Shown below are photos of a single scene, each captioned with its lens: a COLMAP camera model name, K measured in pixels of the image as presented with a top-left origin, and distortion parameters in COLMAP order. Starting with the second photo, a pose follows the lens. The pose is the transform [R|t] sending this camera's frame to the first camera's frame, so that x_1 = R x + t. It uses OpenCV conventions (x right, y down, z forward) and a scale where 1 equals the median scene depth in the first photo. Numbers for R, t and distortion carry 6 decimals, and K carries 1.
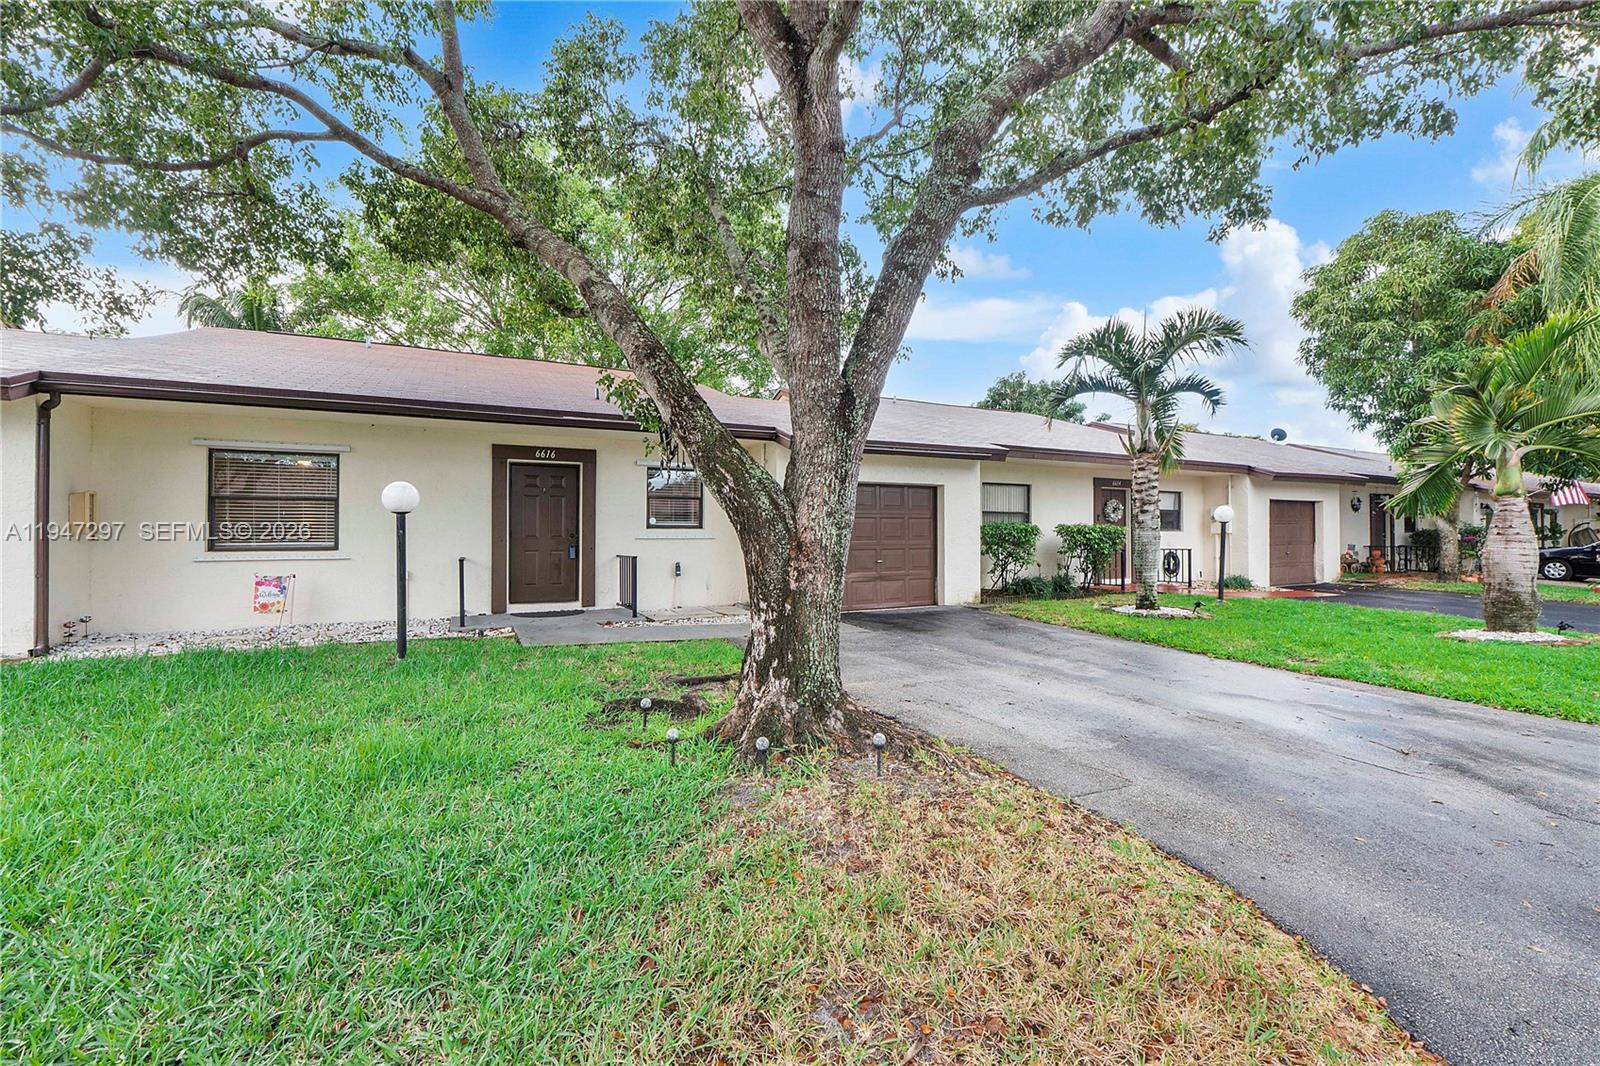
lens RADIAL K [[677.7, 0, 807.7], [0, 677.7, 542.7], [0, 0, 1]] dist [-0.004897, -0.000842]
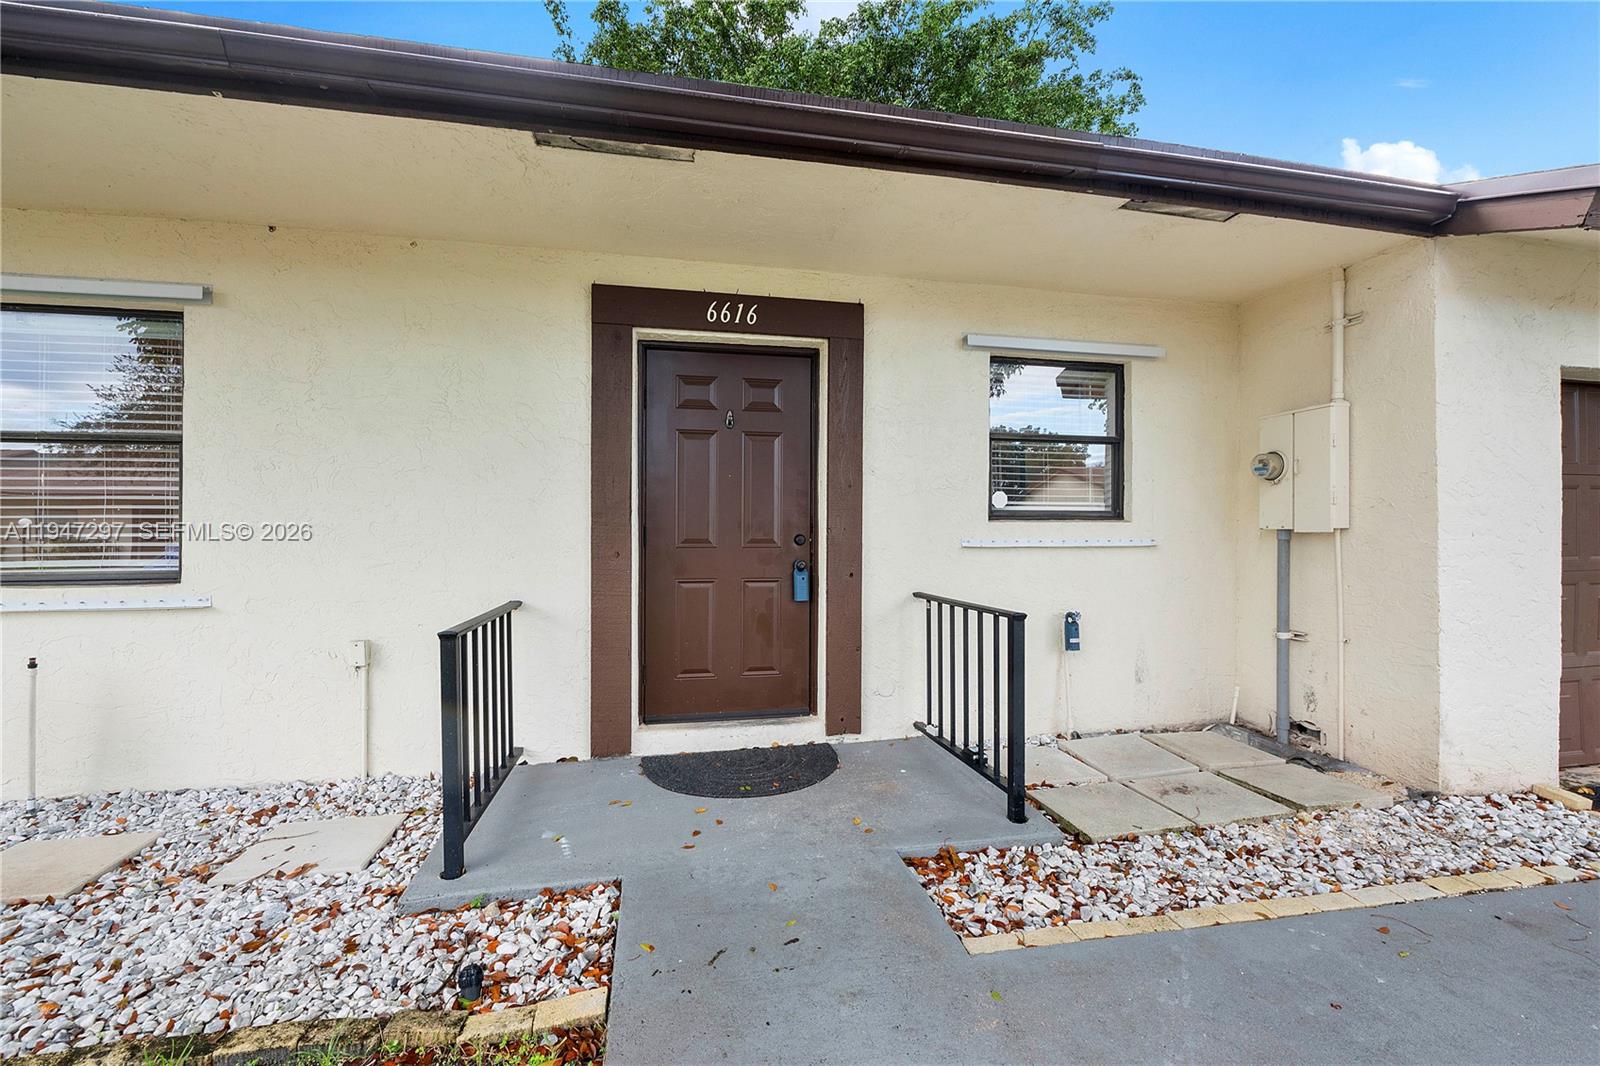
lens RADIAL K [[677.7, 0, 836.3], [0, 677.7, 556.3], [0, 0, 1]] dist [-0.004897, -0.000842]
pose [[0.976406, 0.009586, -0.215729, -0.253312], [-0.002843, 0.999498, 0.031541, -0.013428], [0.215923, -0.030184, 0.975944, 0.655019]]
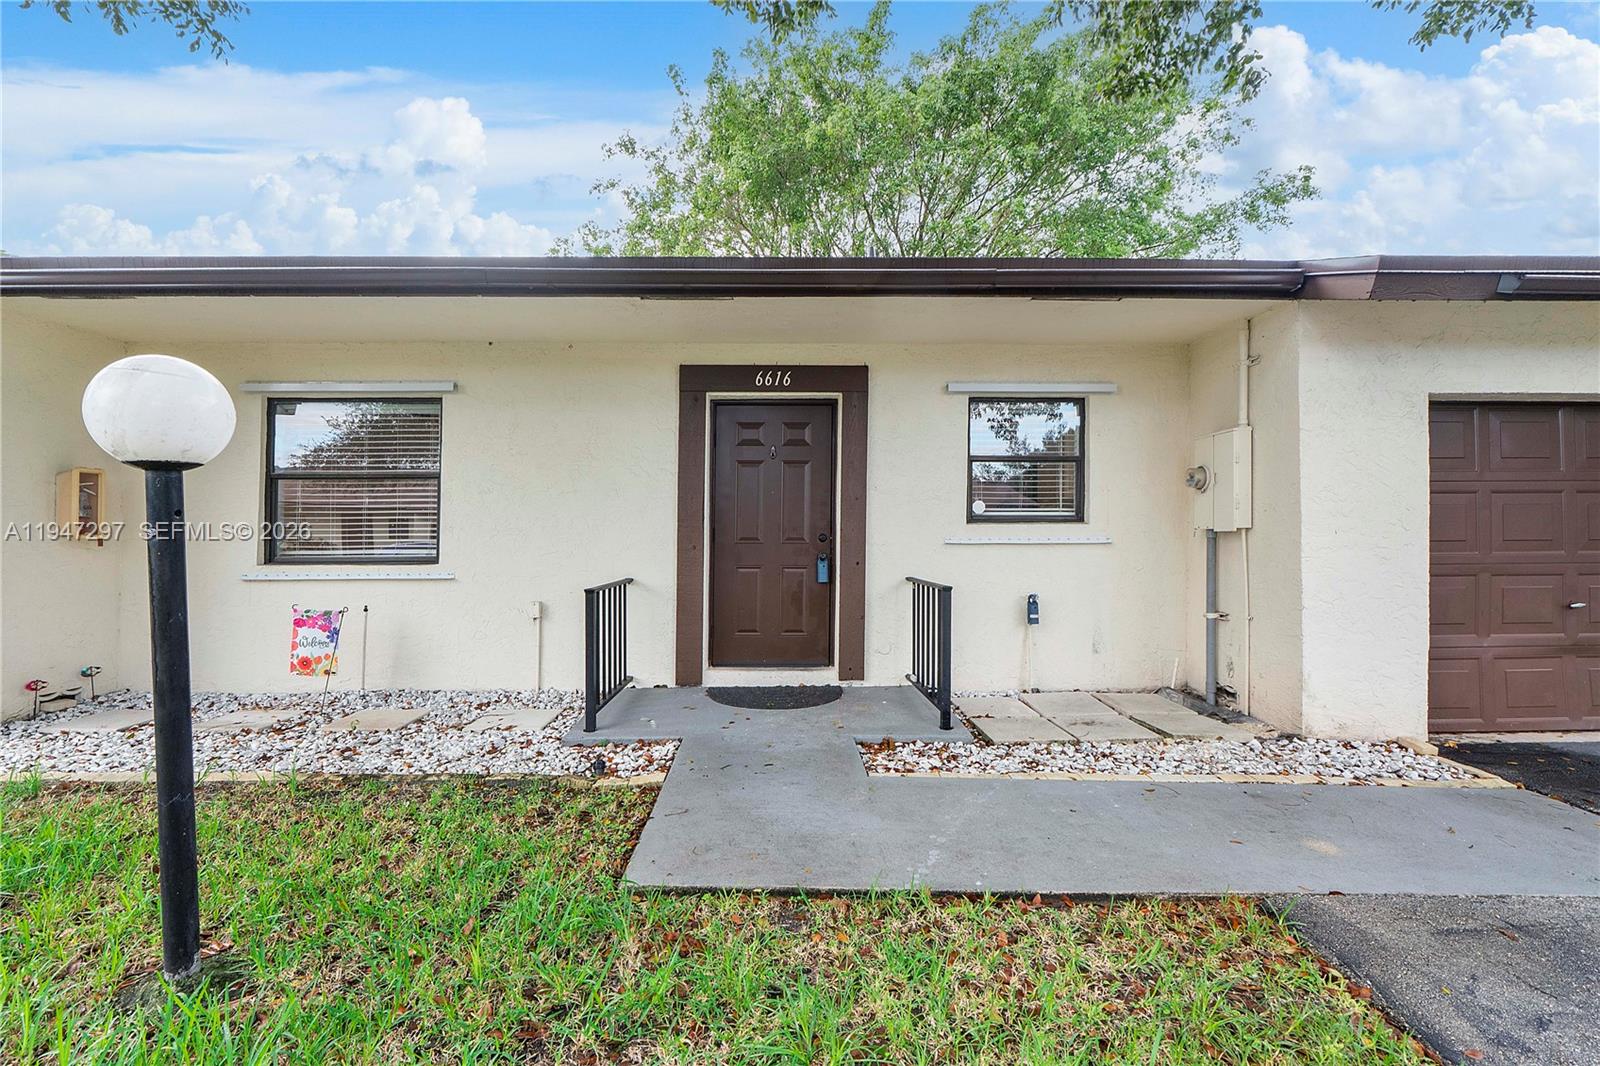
lens RADIAL K [[677.7, 0, 804.8], [0, 677.7, 547.3], [0, 0, 1]] dist [-0.004897, -0.000842]
pose [[0.912328, 0.006979, -0.409401, -0.153484], [-0.002685, 0.999935, 0.011061, -0.009120], [0.409452, -0.008992, 0.912288, 0.539122]]
